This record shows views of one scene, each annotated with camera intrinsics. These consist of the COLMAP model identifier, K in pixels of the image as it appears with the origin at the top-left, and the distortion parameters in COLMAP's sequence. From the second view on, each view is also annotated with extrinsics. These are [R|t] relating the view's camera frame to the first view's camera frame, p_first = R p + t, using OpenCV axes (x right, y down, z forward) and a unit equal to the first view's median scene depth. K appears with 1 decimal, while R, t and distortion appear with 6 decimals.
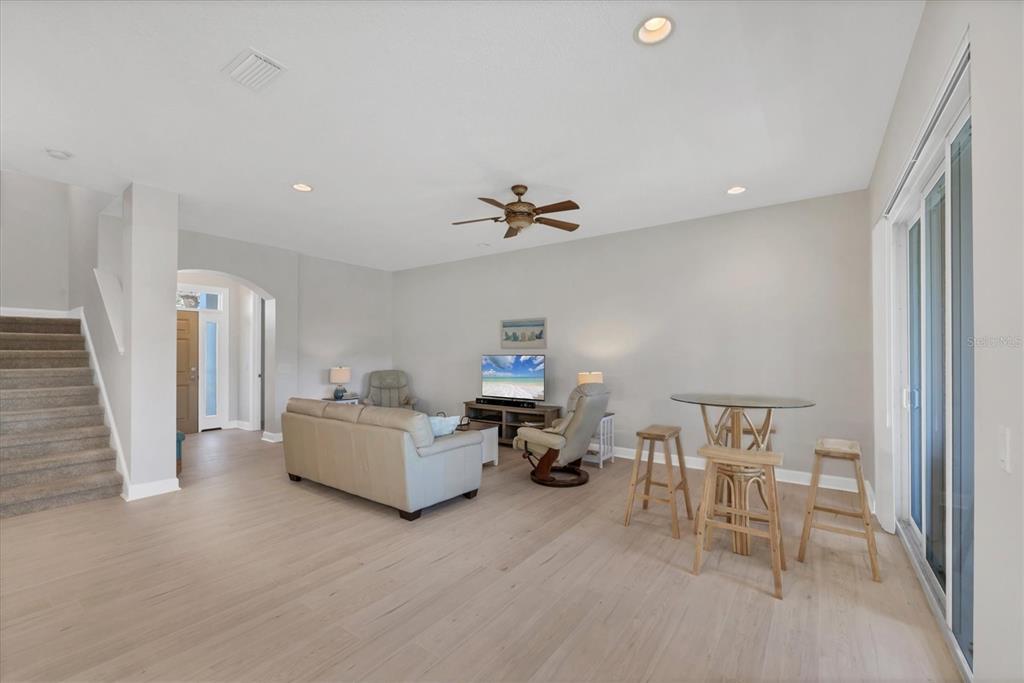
lens RADIAL K [[419.0, 0, 515.5], [0, 419.0, 345.5], [0, 0, 1]] dist [-0.004061, 0.000023]
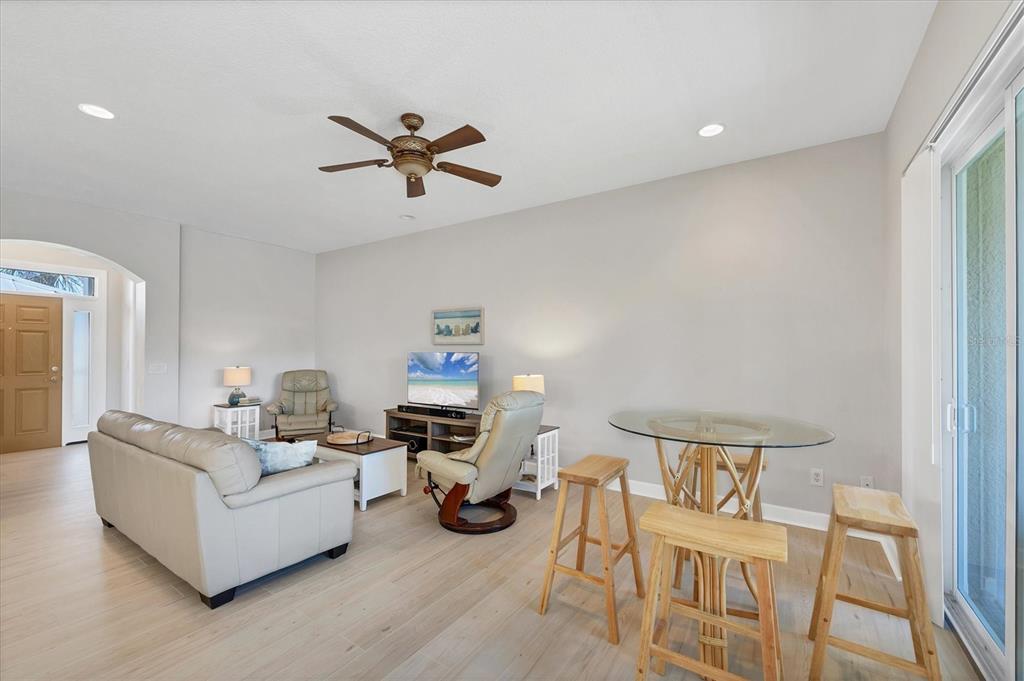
lens RADIAL K [[419.0, 0, 511.5], [0, 419.0, 344.0], [0, 0, 1]] dist [-0.004061, 0.000023]
pose [[0.999427, 0.003886, 0.033624, 0.155688], [-0.004003, 0.999986, 0.003417, 0.004325], [-0.033610, -0.003550, 0.999429, 0.280545]]
